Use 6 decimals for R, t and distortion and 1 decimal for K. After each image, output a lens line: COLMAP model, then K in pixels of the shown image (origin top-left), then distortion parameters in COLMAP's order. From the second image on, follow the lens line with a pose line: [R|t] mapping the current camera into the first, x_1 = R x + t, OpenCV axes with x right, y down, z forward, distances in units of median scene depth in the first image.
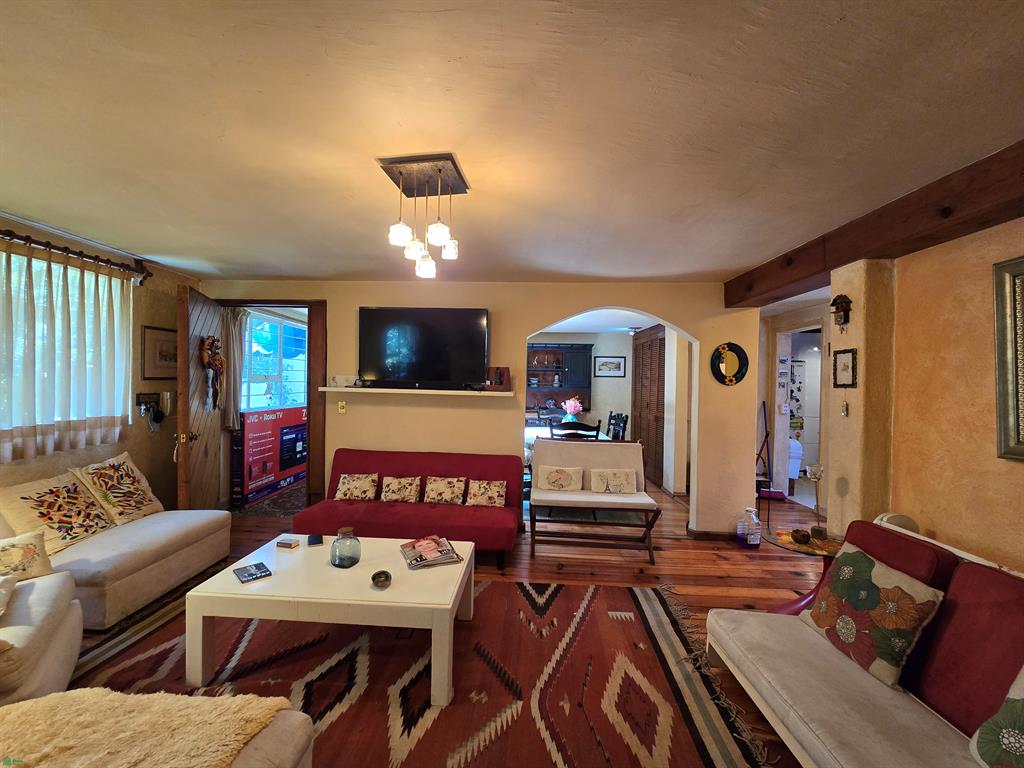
lens RADIAL K [[418.7, 0, 507.7], [0, 418.7, 384.6], [0, 0, 1]] dist [-0.004923, 0.000121]
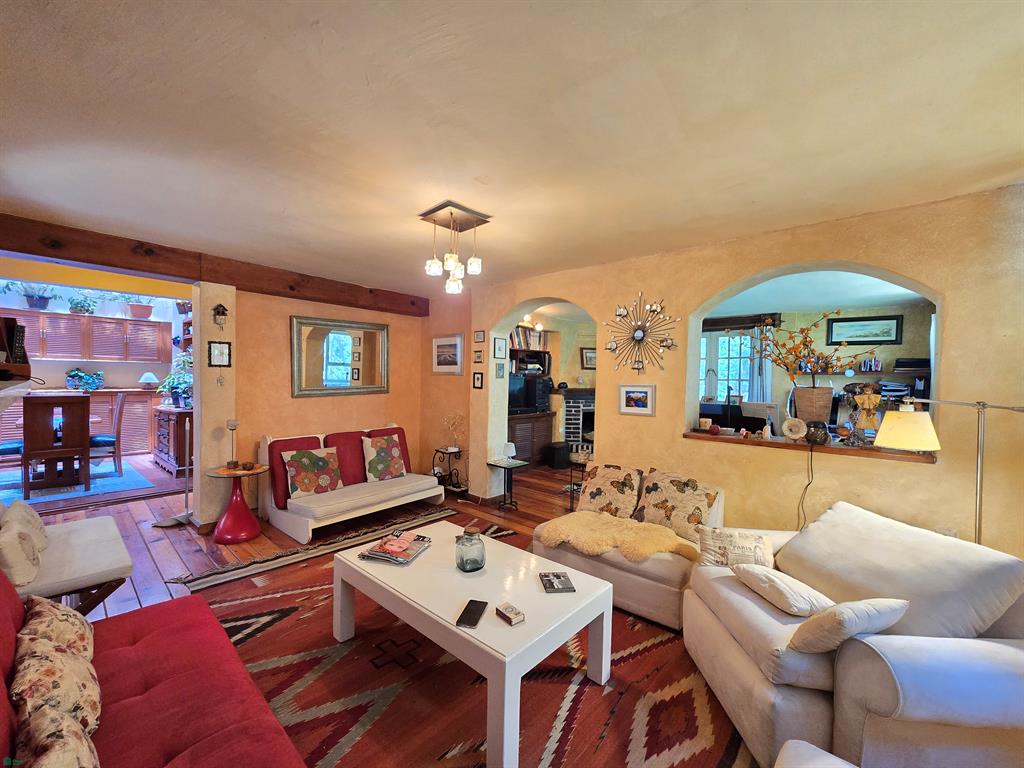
lens RADIAL K [[418.7, 0, 509.4], [0, 418.7, 386.4], [0, 0, 1]] dist [-0.004923, 0.000121]
pose [[-0.783502, -0.046018, 0.619683, -0.987057], [-0.031751, 0.998916, 0.034036, -0.007428], [-0.620578, 0.006992, -0.784114, 1.629984]]
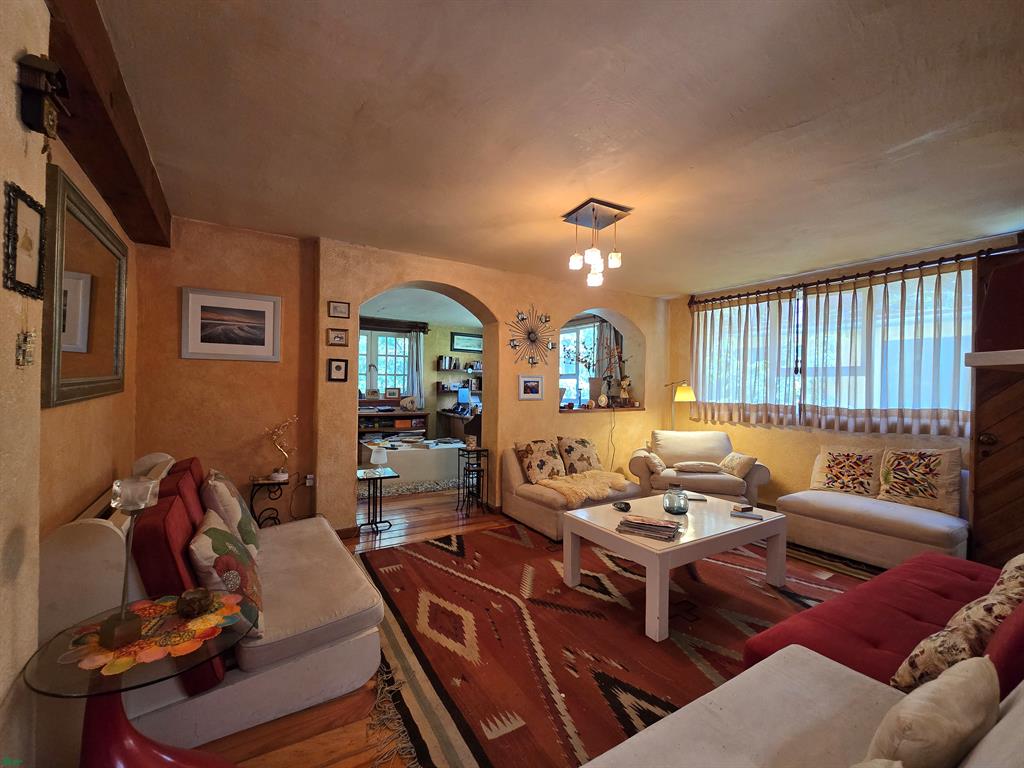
lens RADIAL K [[418.7, 0, 504.9], [0, 418.7, 385.7], [0, 0, 1]] dist [-0.004923, 0.000121]
pose [[-0.826412, -0.031661, -0.562175, 0.697773], [-0.031893, 0.999447, -0.009403, 0.086163], [0.562162, 0.010158, -0.826965, 1.678995]]
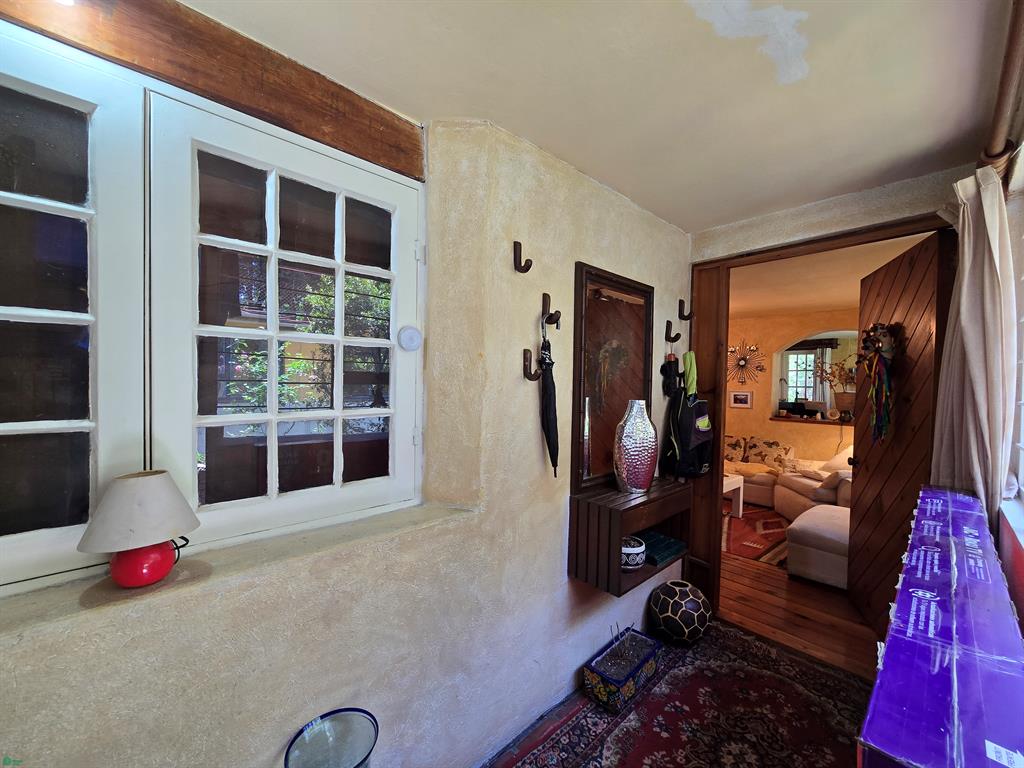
lens RADIAL K [[418.7, 0, 512.0], [0, 418.7, 387.6], [0, 0, 1]] dist [-0.004923, 0.000121]
pose [[-0.705753, -0.041082, 0.707266, -1.255657], [-0.028492, 0.999155, 0.029606, -0.034495], [-0.707885, 0.000743, -0.706327, 3.022363]]
